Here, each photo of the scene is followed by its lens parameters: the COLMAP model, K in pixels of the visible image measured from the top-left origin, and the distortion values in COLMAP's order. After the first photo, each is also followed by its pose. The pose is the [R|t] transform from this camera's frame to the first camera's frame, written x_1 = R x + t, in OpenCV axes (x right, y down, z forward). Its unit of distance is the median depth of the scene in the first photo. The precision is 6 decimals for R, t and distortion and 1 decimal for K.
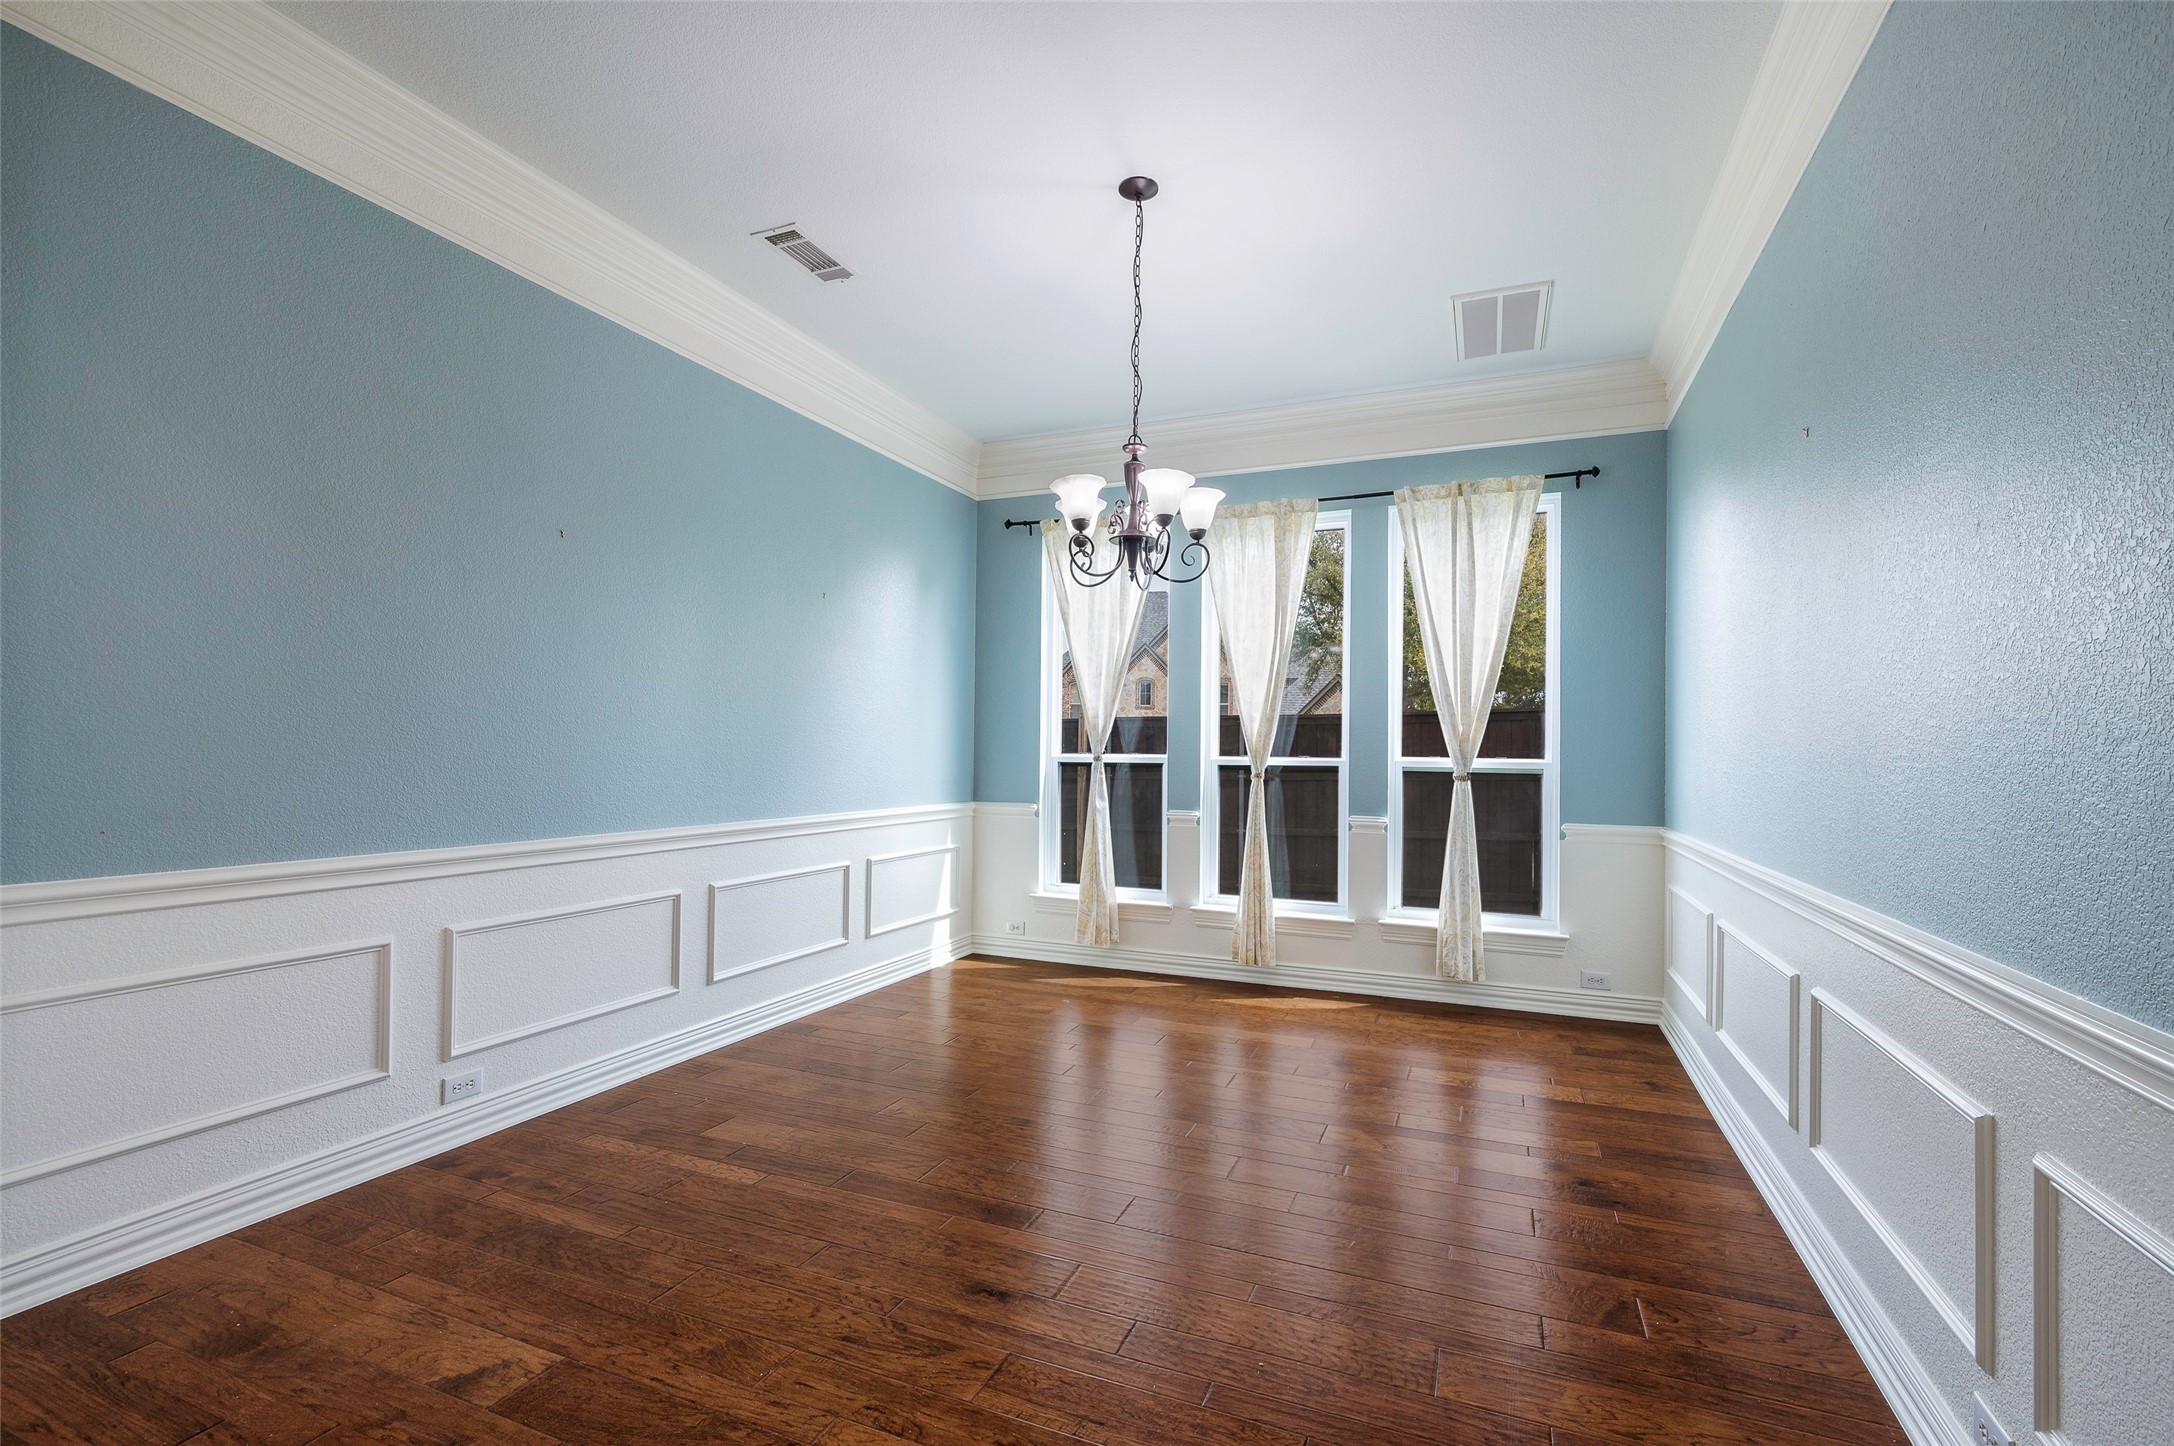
lens RADIAL K [[952.2, 0, 1085.9], [0, 952.2, 741.1], [0, 0, 1]] dist [0.000731, 0.000490]
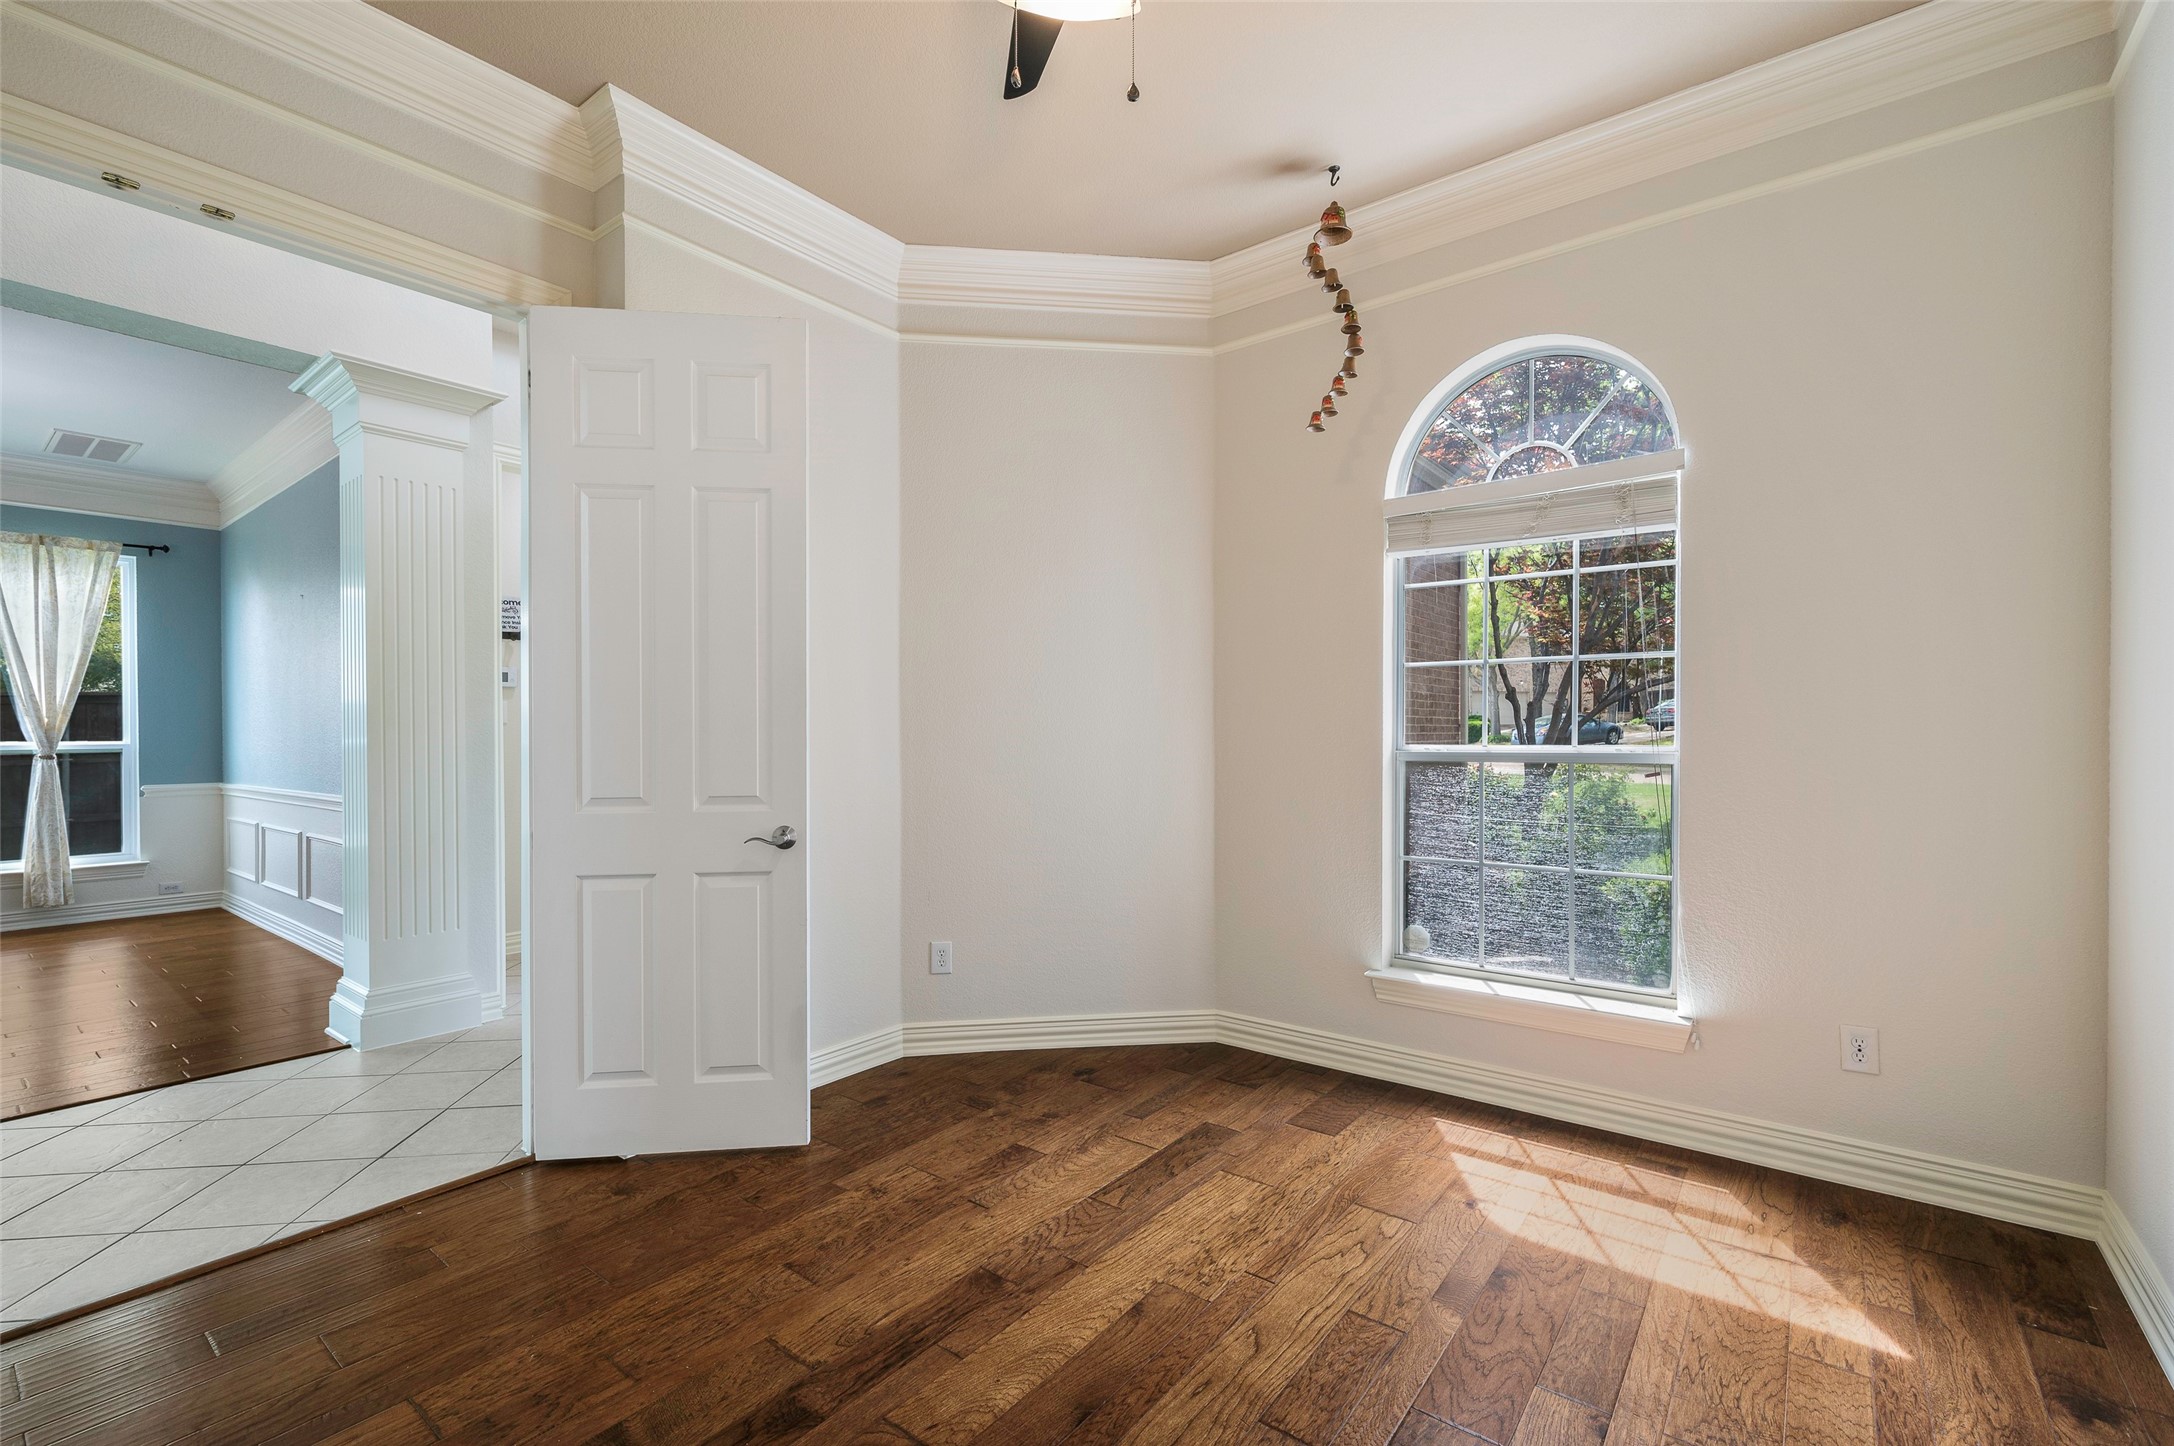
lens RADIAL K [[952.2, 0, 1085.9], [0, 952.2, 741.1], [0, 0, 1]] dist [0.000731, 0.000490]
pose [[0.264622, -0.022209, 0.964097, -0.518656], [-0.005703, 0.999681, 0.024594, -0.025119], [-0.964335, -0.012007, 0.264411, -0.772659]]
